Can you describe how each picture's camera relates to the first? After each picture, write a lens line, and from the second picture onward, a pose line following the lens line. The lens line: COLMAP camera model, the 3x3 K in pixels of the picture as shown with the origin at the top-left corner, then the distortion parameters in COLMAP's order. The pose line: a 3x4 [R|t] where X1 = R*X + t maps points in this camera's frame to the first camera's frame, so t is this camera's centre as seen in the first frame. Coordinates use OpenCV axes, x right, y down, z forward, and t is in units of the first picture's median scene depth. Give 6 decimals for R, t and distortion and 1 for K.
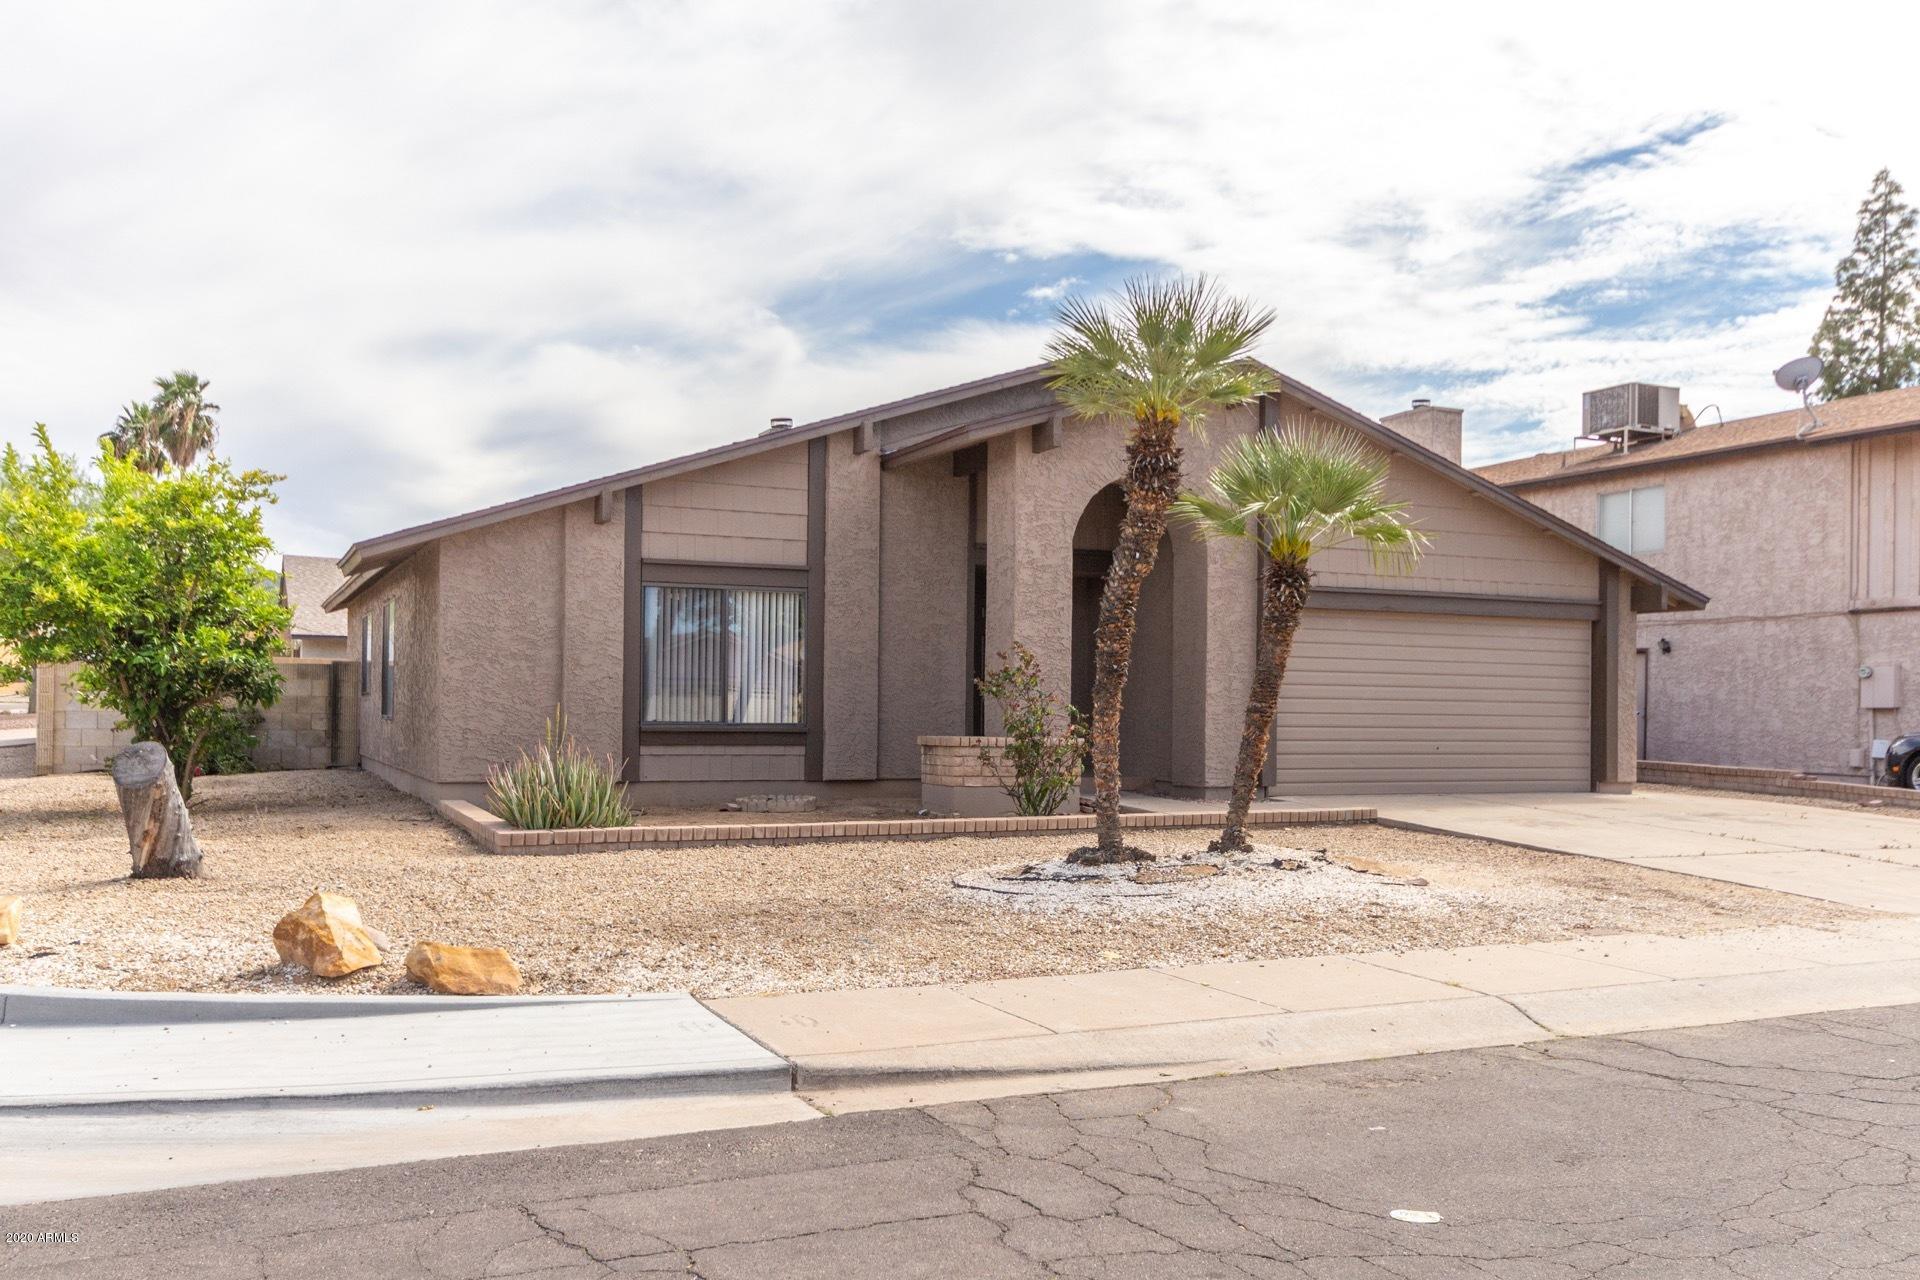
lens RADIAL K [[2030.7, 0, 960.1], [0, 2030.7, 645.6], [0, 0, 1]] dist [-0.009079, 0.000000]
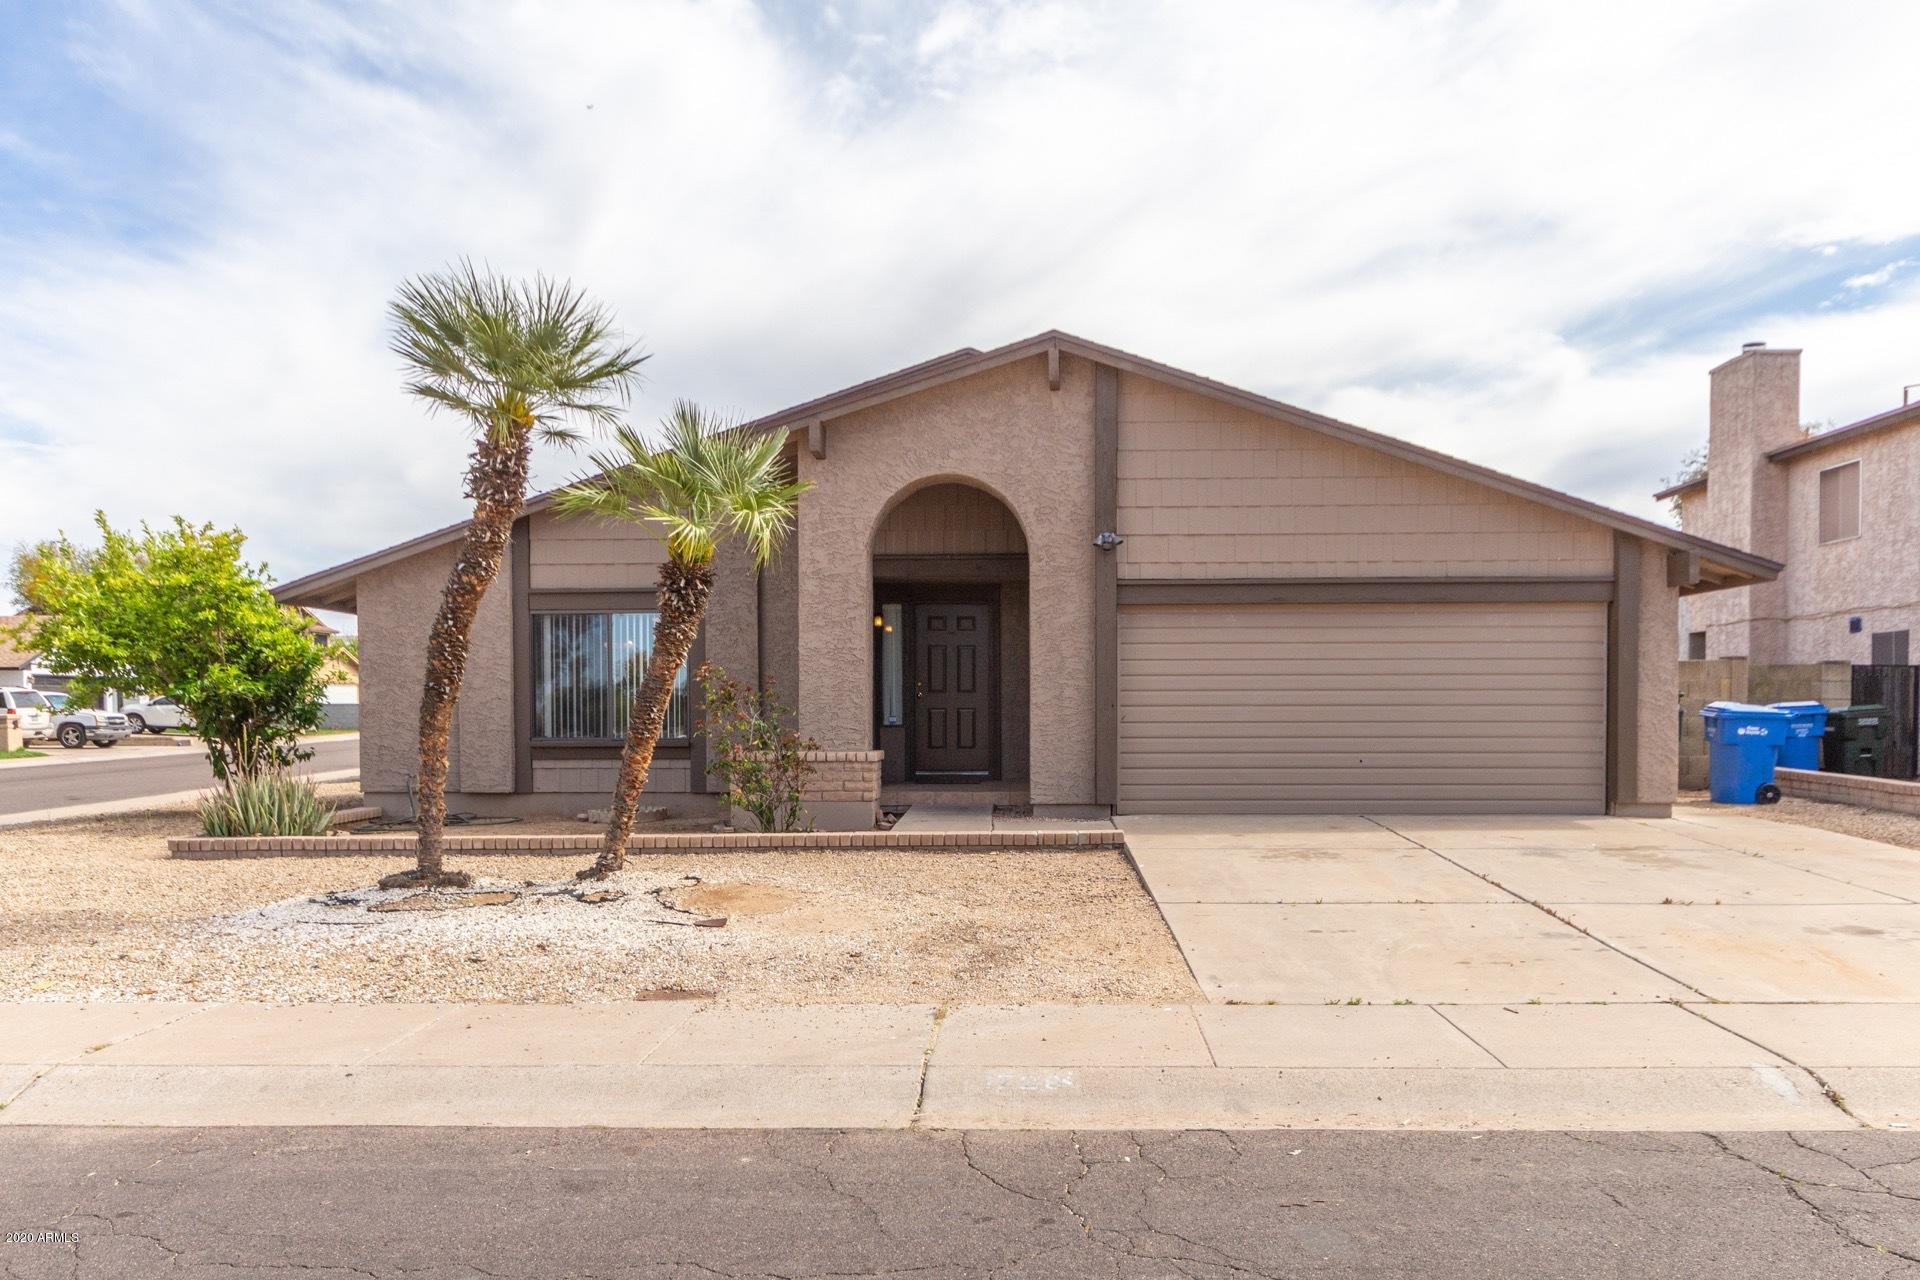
lens RADIAL K [[1752.0, 0, 959.9], [0, 1752.0, 641.9], [0, 0, 1]] dist [-0.024856, 0.000000]
pose [[0.845890, -0.036331, -0.532118, 0.516336], [0.030191, 0.999339, -0.020236, 0.011110], [0.532502, 0.001052, 0.846428, 0.309523]]
